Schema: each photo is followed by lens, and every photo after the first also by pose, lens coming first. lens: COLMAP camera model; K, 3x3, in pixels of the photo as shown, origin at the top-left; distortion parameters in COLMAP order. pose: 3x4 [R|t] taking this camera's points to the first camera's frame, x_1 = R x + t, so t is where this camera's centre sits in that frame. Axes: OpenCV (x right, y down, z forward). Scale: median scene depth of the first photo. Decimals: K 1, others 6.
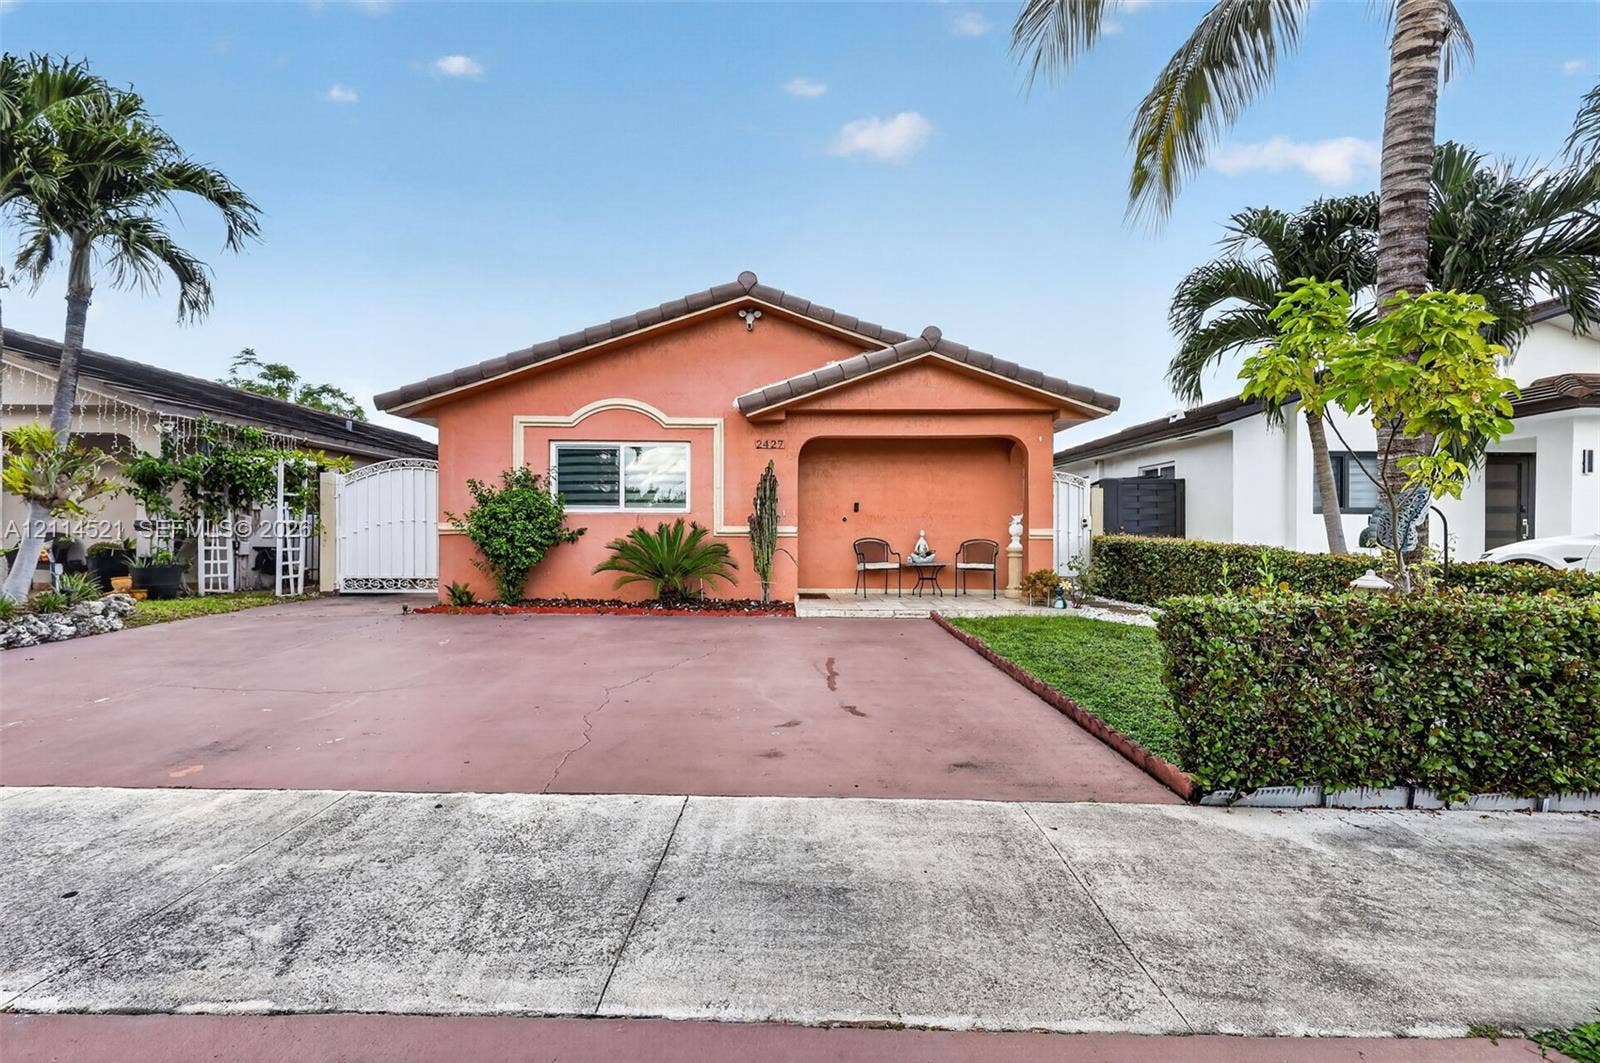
lens RADIAL K [[749.5, 0, 805.0], [0, 749.5, 530.4], [0, 0, 1]] dist [0.004218, -0.000554]
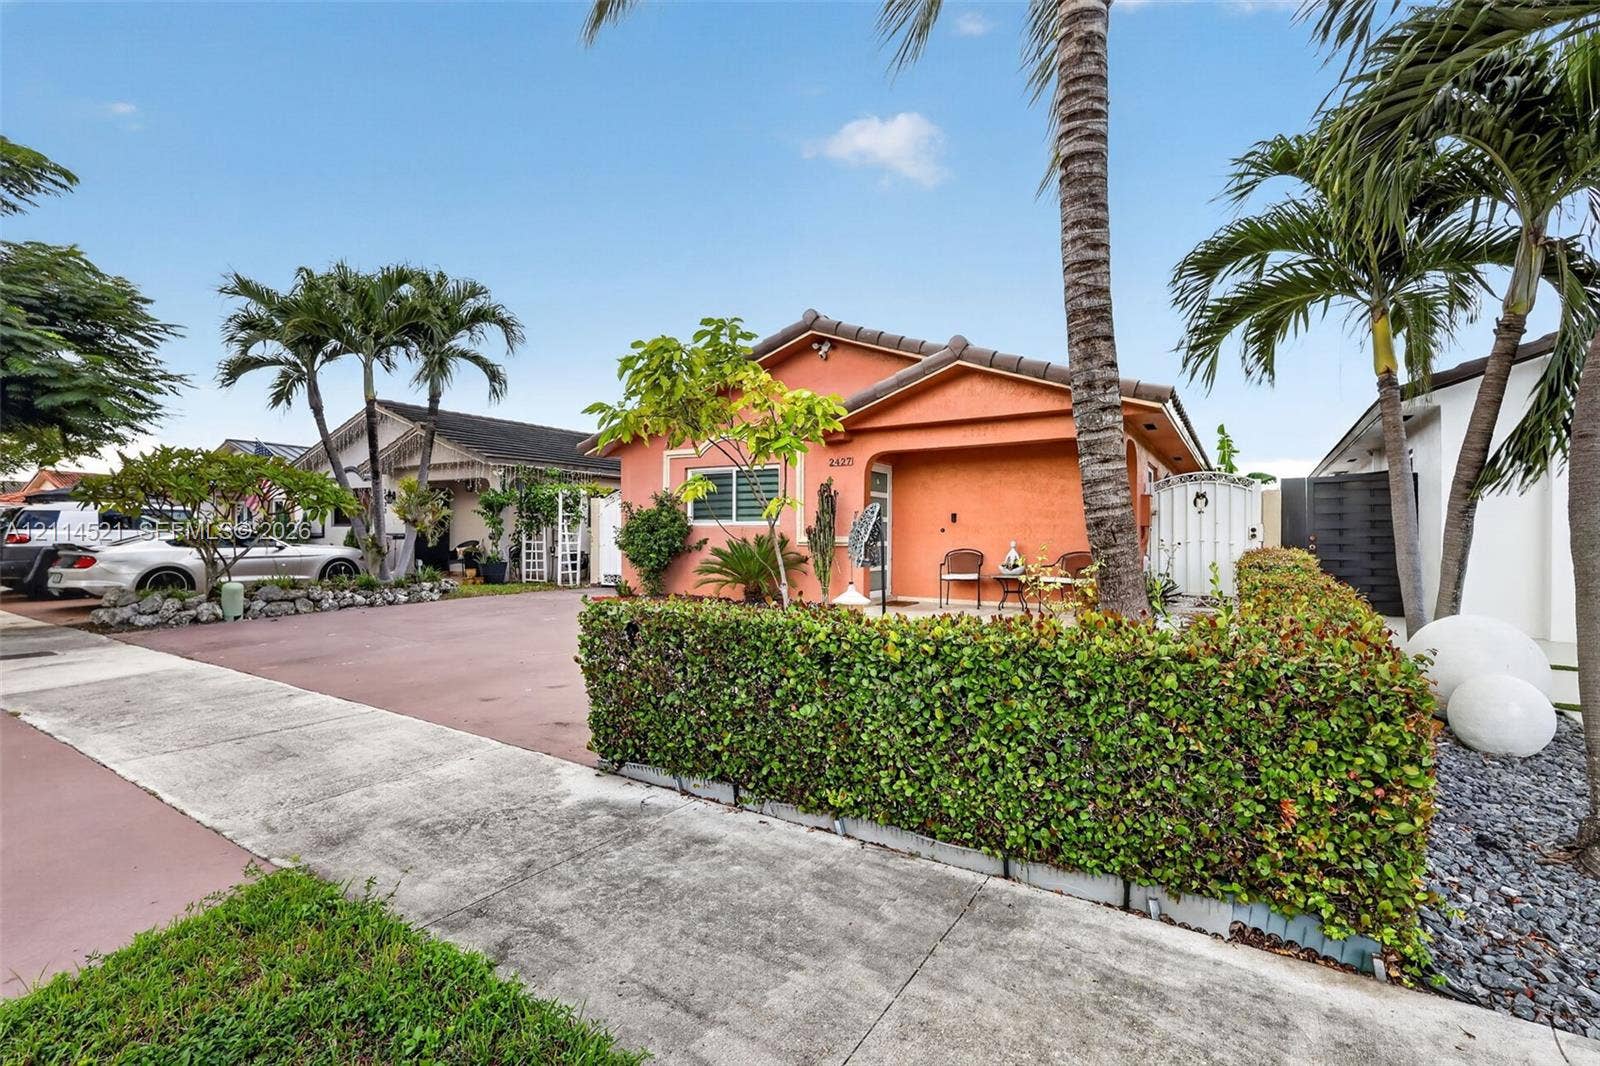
lens RADIAL K [[749.5, 0, 788.2], [0, 749.5, 531.7], [0, 0, 1]] dist [0.004218, -0.000554]
pose [[0.833119, -0.003446, -0.553083, 0.500731], [-0.001190, 0.999967, -0.008023, -0.004493], [0.553092, 0.007342, 0.833088, 0.050111]]
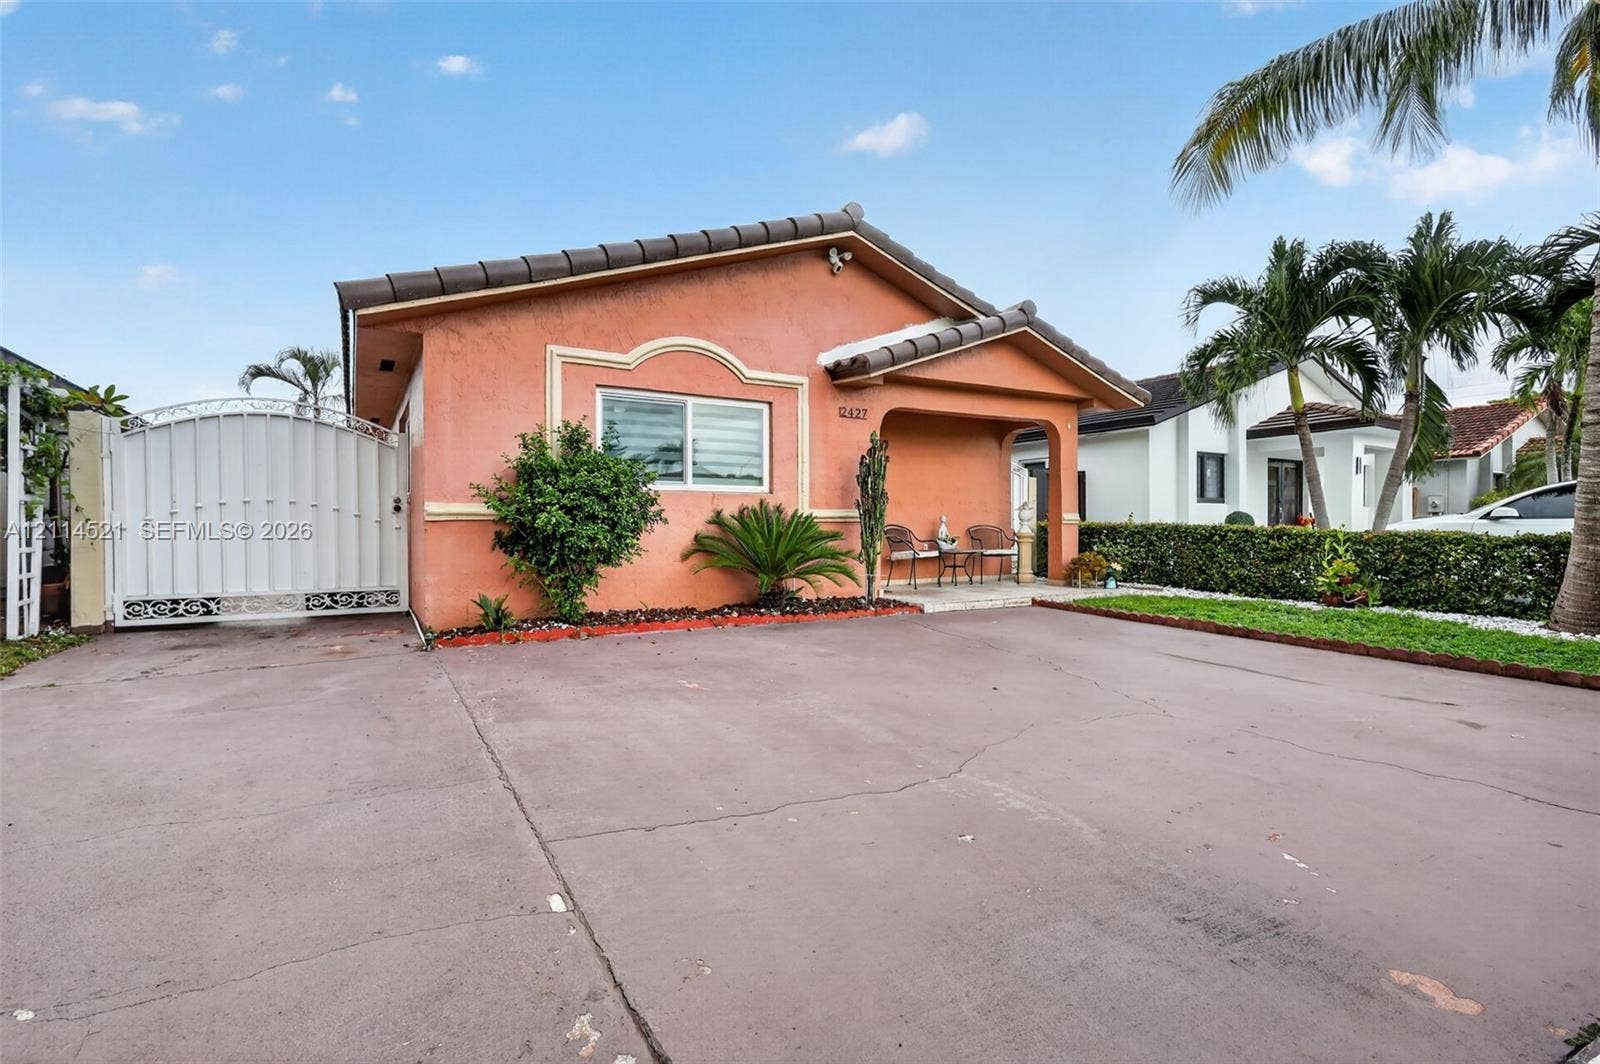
lens RADIAL K [[749.5, 0, 803.3], [0, 749.5, 531.8], [0, 0, 1]] dist [0.004218, -0.000554]
pose [[0.864504, -0.010510, 0.502517, -0.534077], [0.006606, 0.999933, 0.009550, 0.011295], [-0.502583, -0.004936, 0.864515, 0.296932]]
